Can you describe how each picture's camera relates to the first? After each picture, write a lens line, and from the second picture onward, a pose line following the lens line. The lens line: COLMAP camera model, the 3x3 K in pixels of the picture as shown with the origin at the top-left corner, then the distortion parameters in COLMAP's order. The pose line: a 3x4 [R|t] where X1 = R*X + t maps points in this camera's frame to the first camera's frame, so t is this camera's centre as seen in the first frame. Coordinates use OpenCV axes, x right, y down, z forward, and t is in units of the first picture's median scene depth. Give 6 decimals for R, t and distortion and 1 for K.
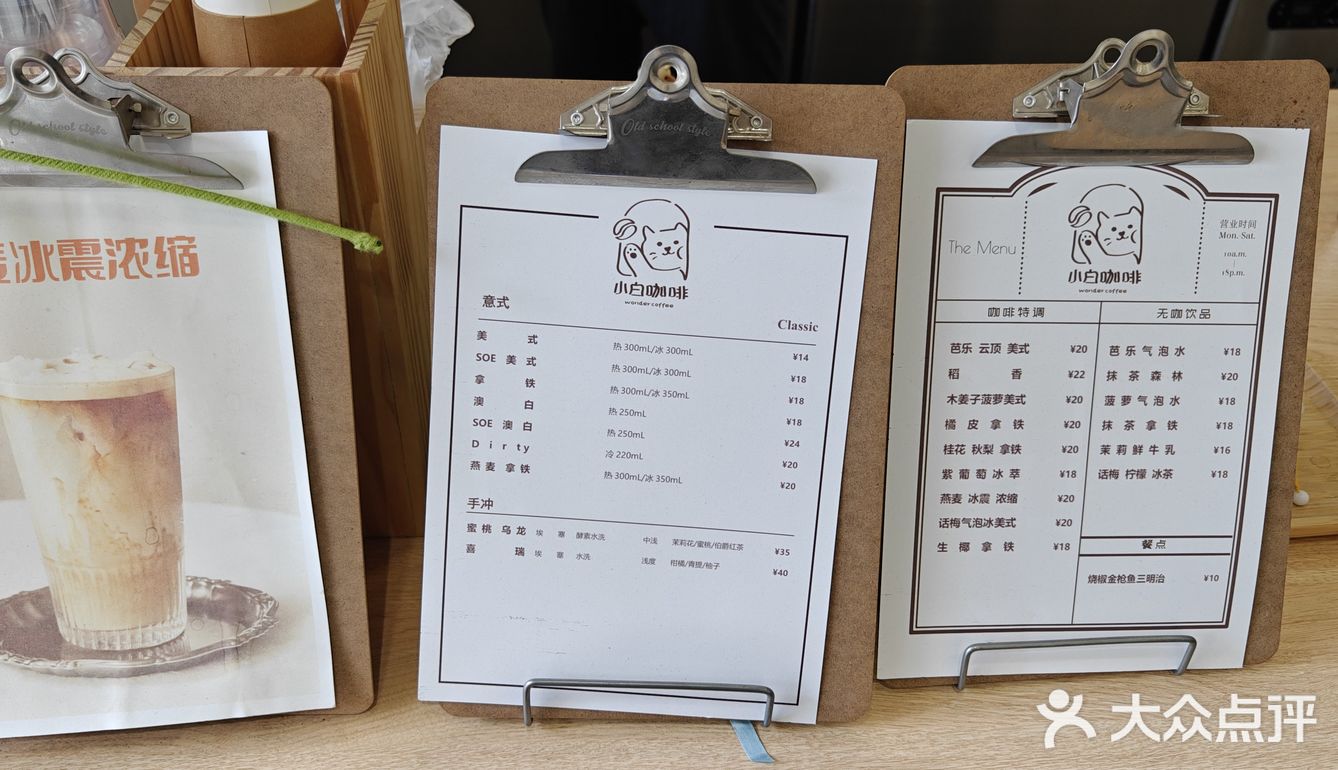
lens RADIAL K [[1152.0, 0, 675.2], [0, 1152.0, 372.0], [0, 0, 1]] dist [0.091340, -0.265554]
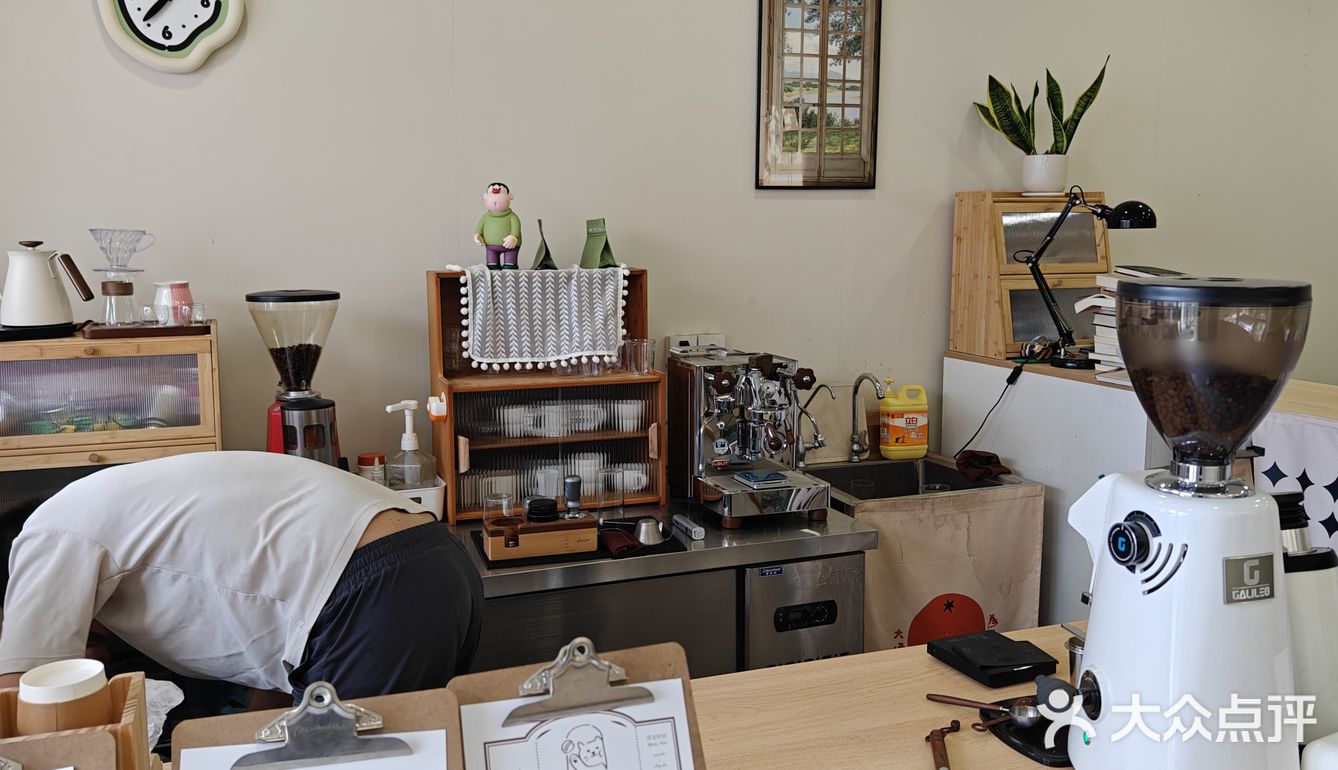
lens RADIAL K [[1152.0, 0, 675.2], [0, 1152.0, 372.0], [0, 0, 1]] dist [0.091340, -0.265554]
pose [[0.951348, -0.062956, 0.301617, 0.007049], [0.211725, 0.844753, -0.491492, 0.301014], [-0.223850, 0.531440, 0.816984, -0.822557]]
